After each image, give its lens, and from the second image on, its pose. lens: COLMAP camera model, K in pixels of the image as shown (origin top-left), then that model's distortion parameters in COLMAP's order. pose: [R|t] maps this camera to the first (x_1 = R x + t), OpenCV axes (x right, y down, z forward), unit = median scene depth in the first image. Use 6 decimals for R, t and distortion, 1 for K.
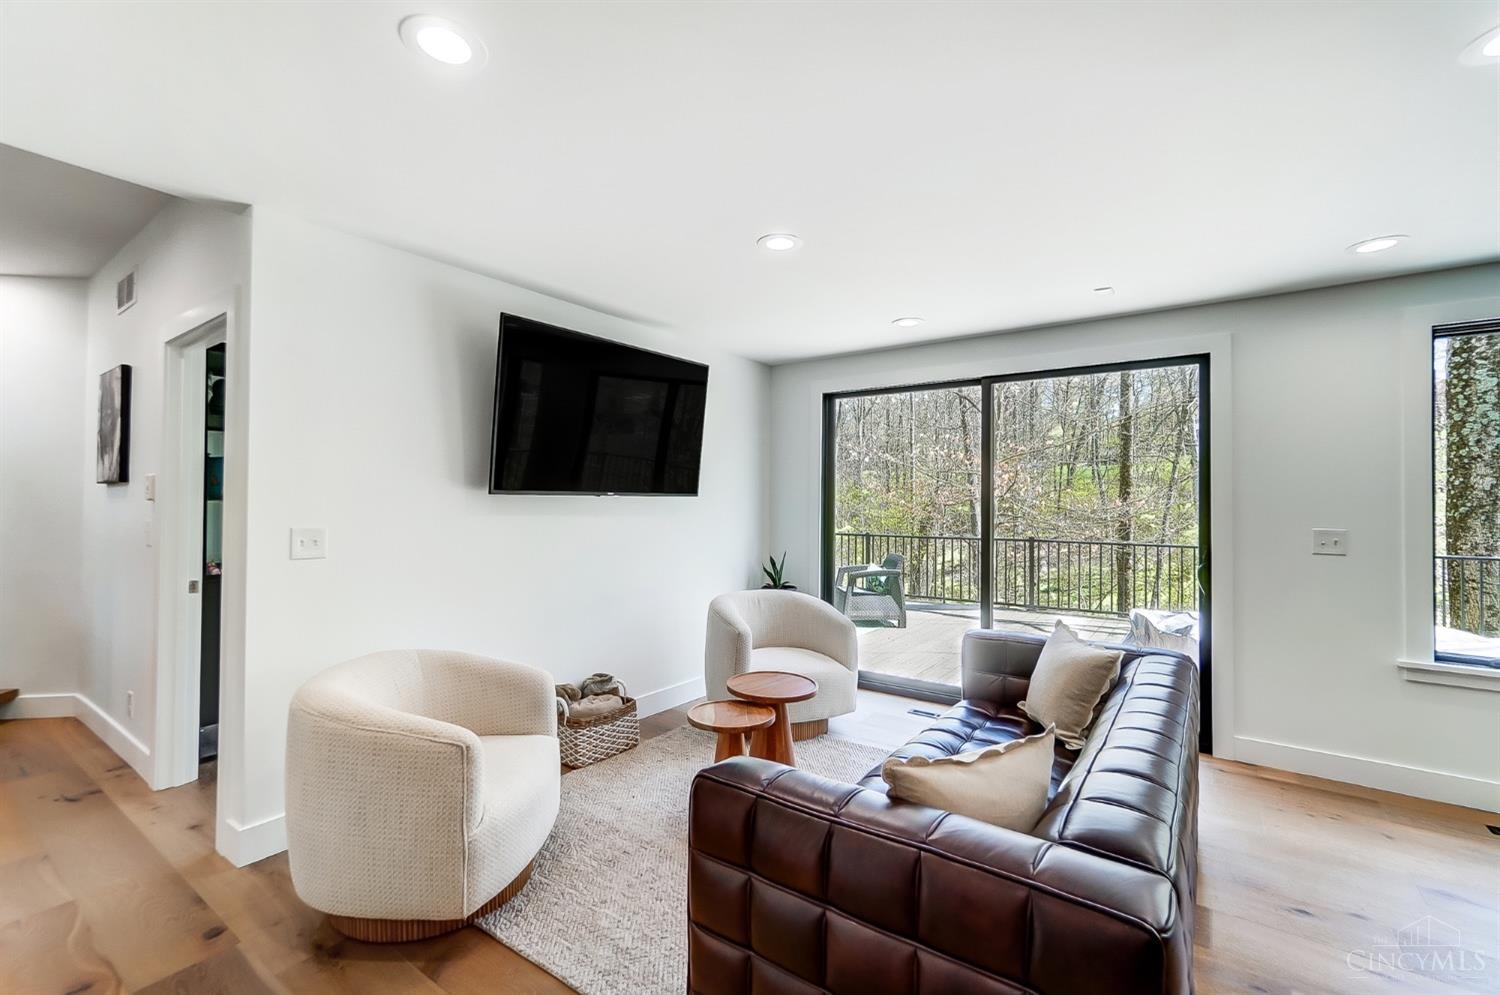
lens RADIAL K [[655.8, 0, 750.0], [0, 655.8, 497.5], [0, 0, 1]] dist [-0.001561, 0.008879]
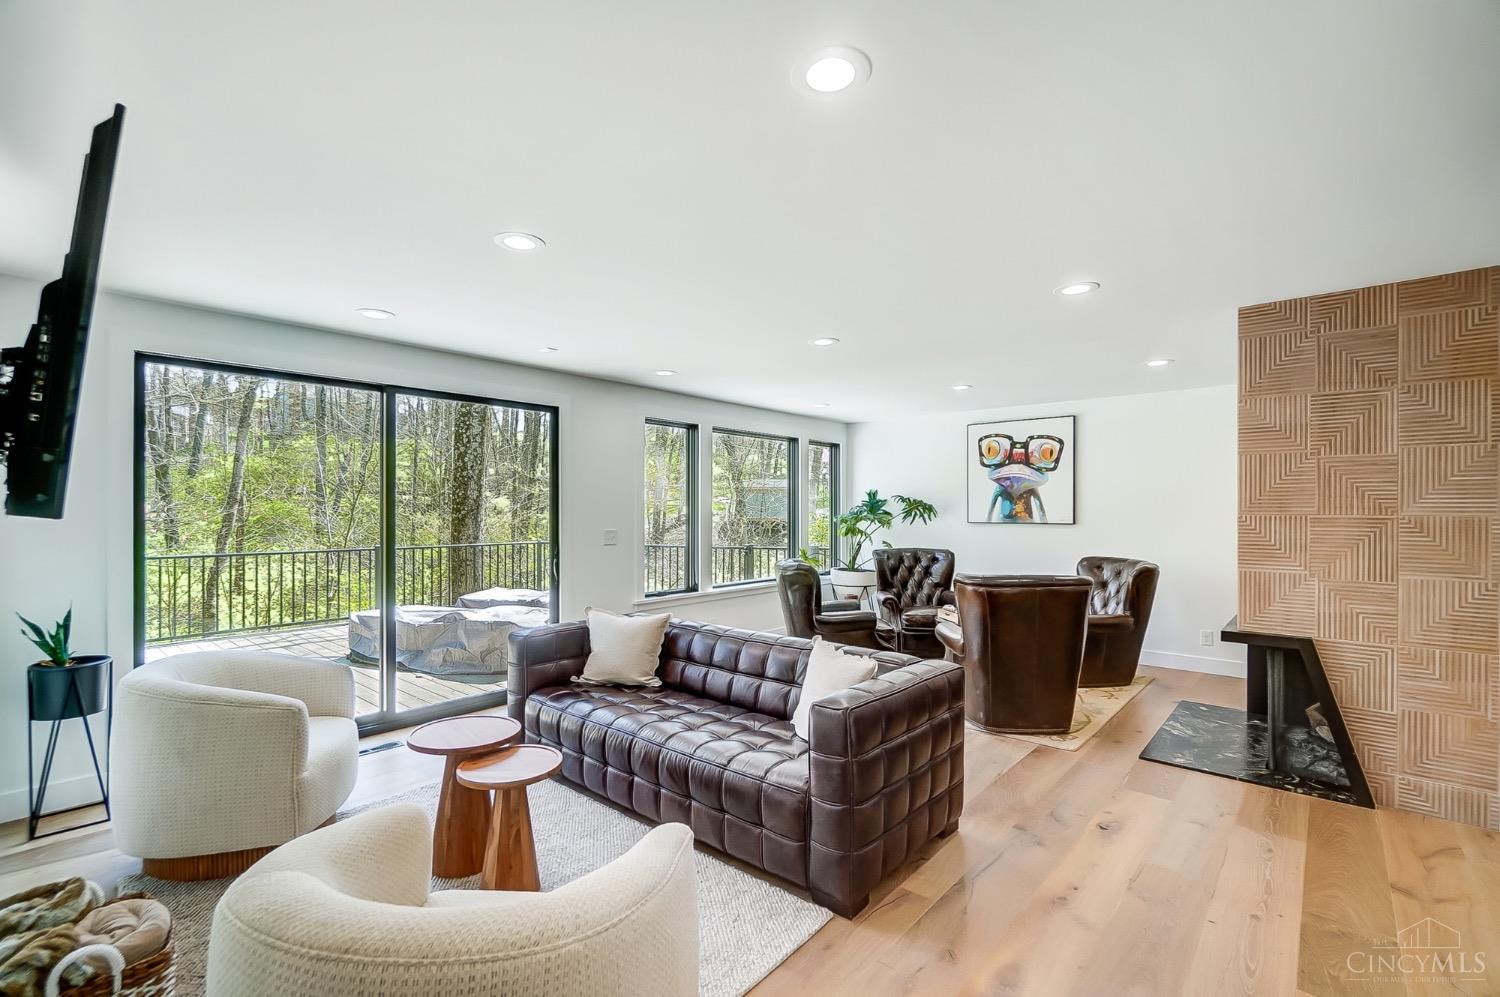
lens RADIAL K [[654.6, 0, 749.8], [0, 654.6, 520.9], [0, 0, 1]] dist [-0.001589, -0.000174]
pose [[0.108343, -0.025590, 0.993784, -0.519947], [-0.011245, 0.999573, 0.026965, -0.015548], [-0.994050, -0.014096, 0.108009, 0.351267]]
